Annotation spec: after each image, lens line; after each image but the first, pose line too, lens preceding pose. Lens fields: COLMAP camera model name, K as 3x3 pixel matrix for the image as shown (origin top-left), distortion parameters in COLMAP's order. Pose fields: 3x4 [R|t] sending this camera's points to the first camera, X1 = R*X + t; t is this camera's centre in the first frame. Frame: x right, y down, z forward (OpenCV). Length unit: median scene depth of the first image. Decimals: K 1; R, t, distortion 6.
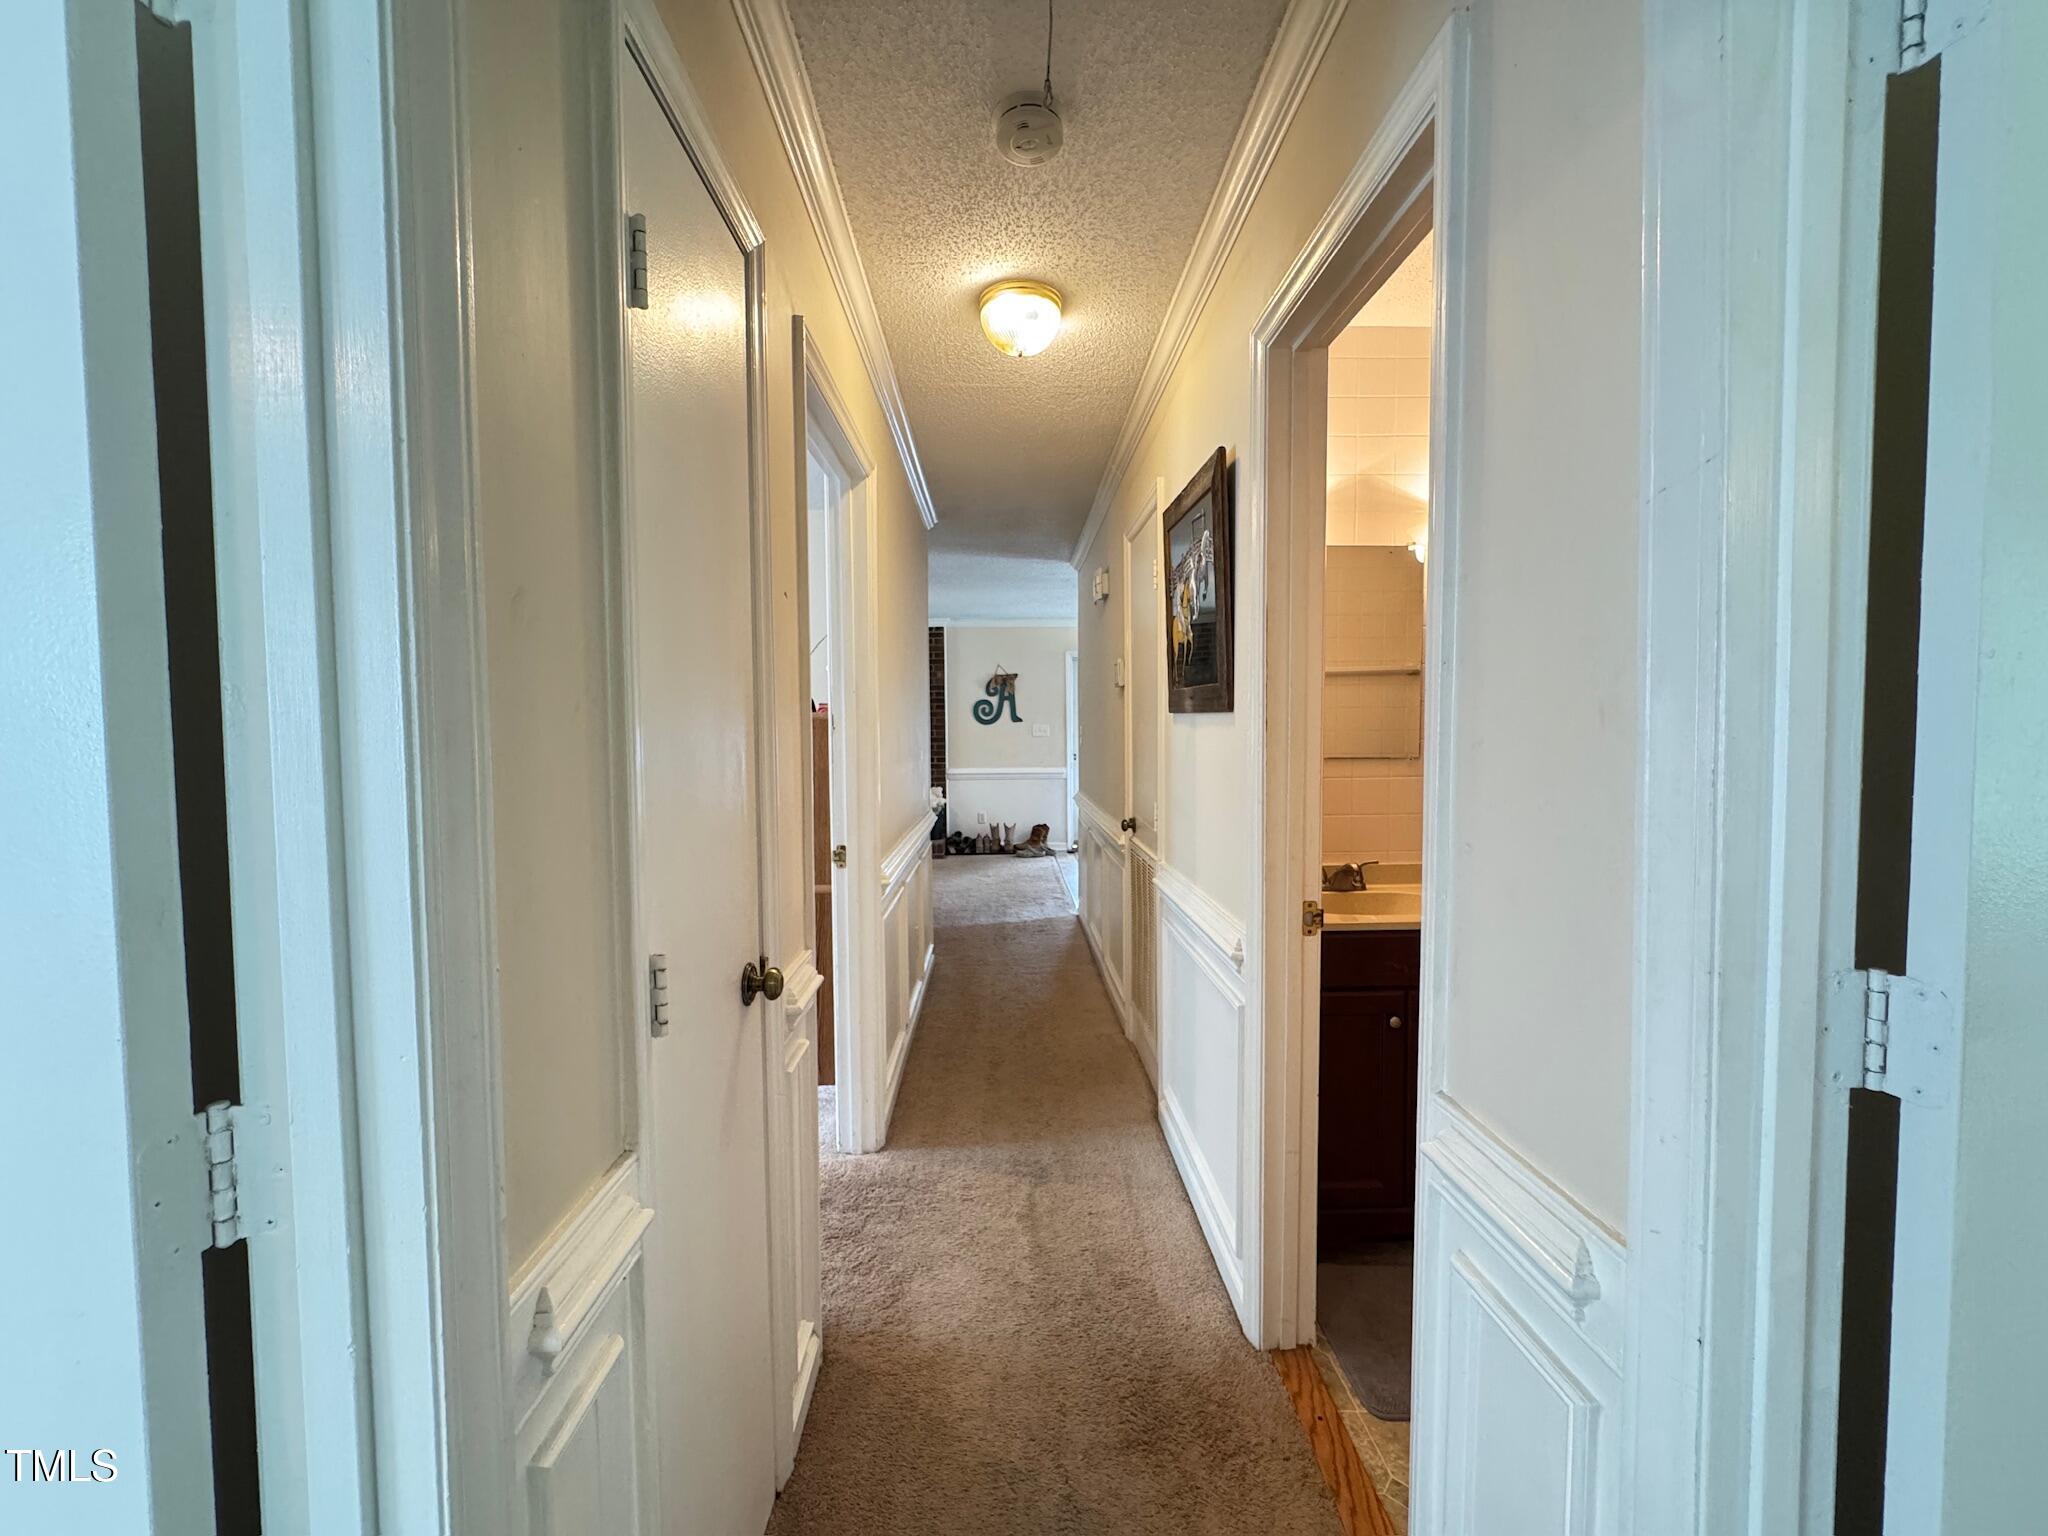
lens RADIAL K [[815.8, 0, 1024.0], [0, 815.8, 768.0], [0, 0, 1]] dist [-0.005997, 0.000982]
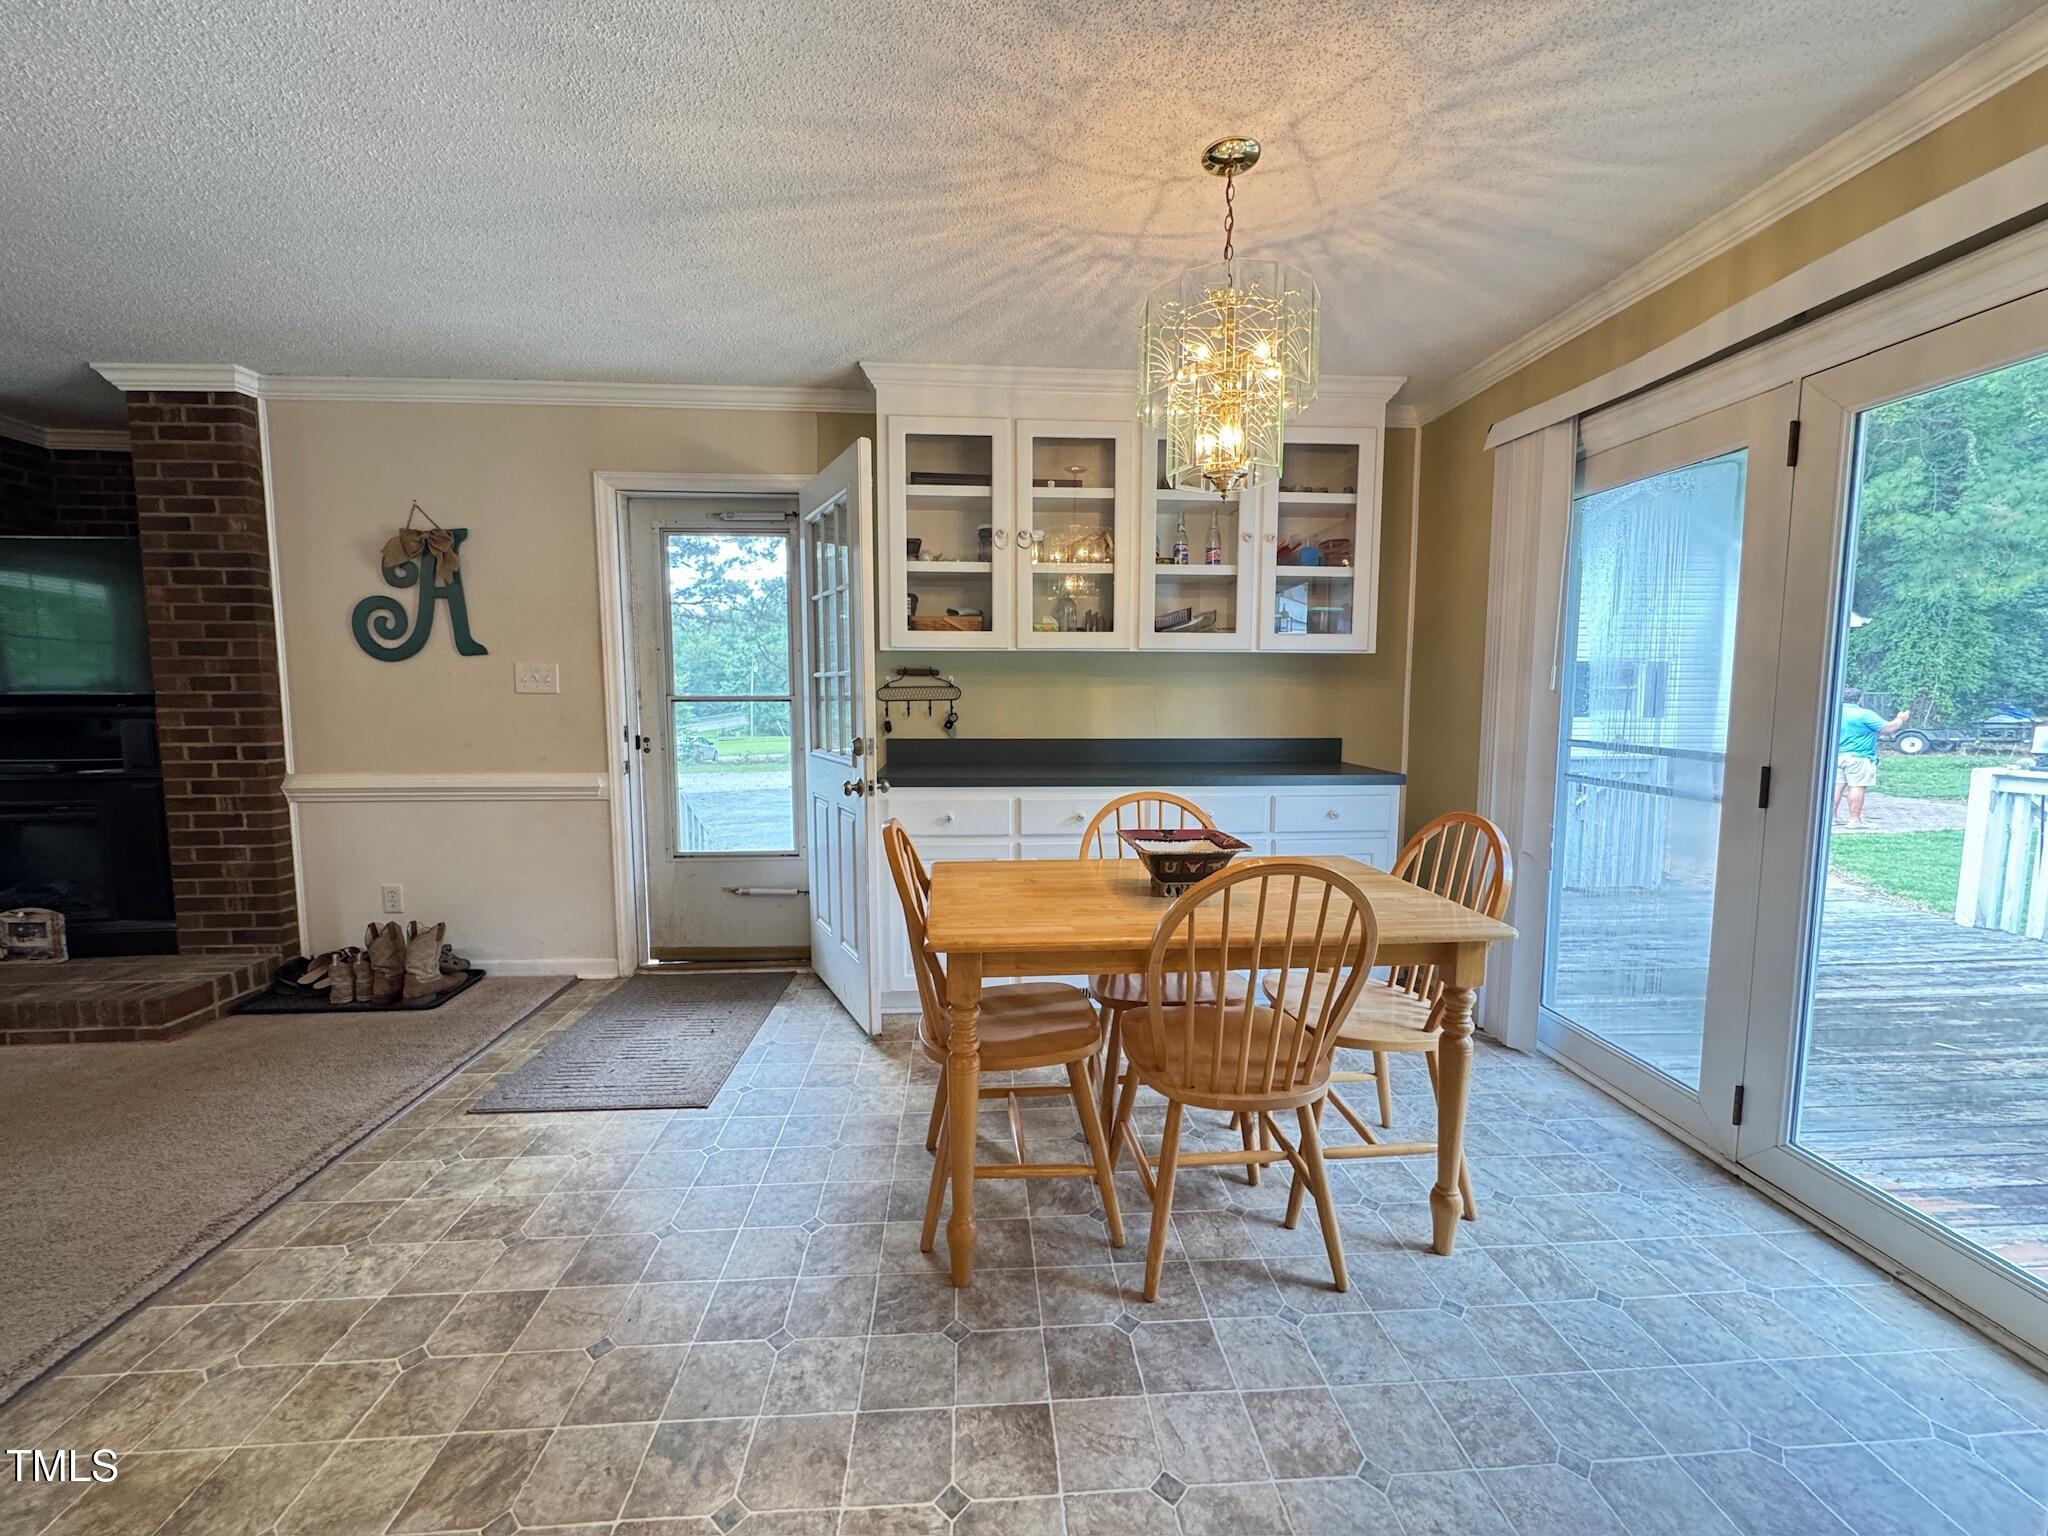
lens RADIAL K [[815.8, 0, 1024.0], [0, 815.8, 768.0], [0, 0, 1]] dist [-0.005997, 0.000982]
pose [[0.999185, 0.003498, 0.040210, 0.368883], [-0.005456, 0.998799, 0.048685, -0.035901], [-0.039991, -0.048865, 0.998004, 0.930969]]
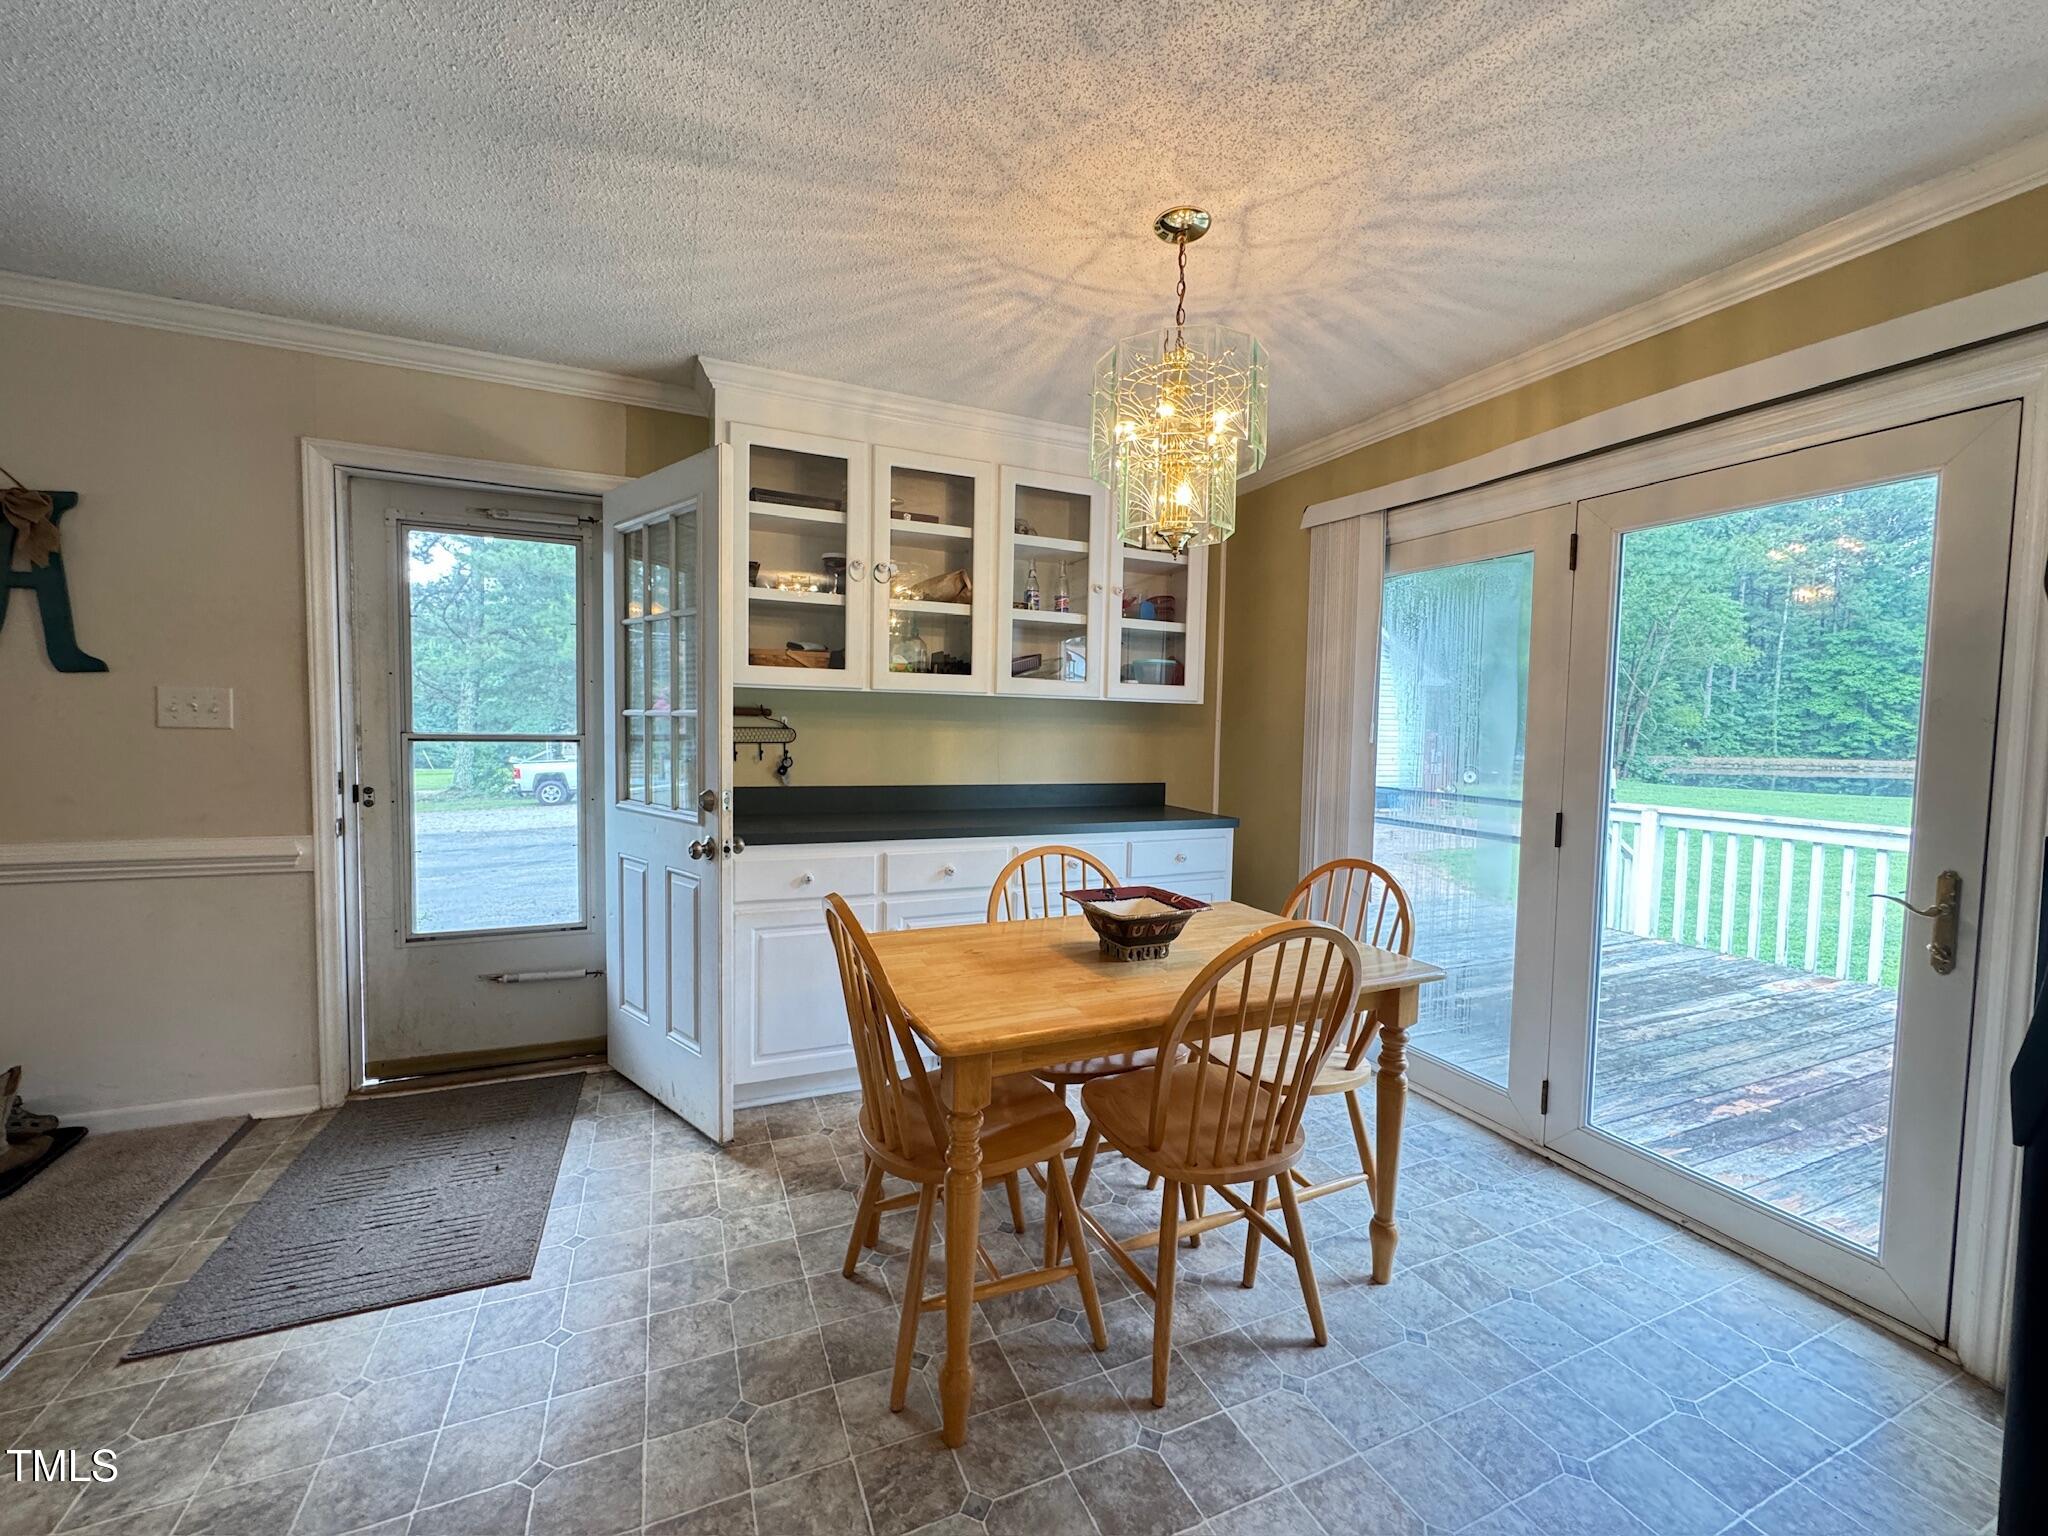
lens RADIAL K [[815.8, 0, 1024.0], [0, 815.8, 768.0], [0, 0, 1]] dist [-0.005997, 0.000982]
pose [[0.926187, 0.005384, 0.377026, 0.279723], [-0.008694, 0.999937, 0.007077, -0.045440], [-0.376965, -0.009833, 0.926175, 0.979813]]
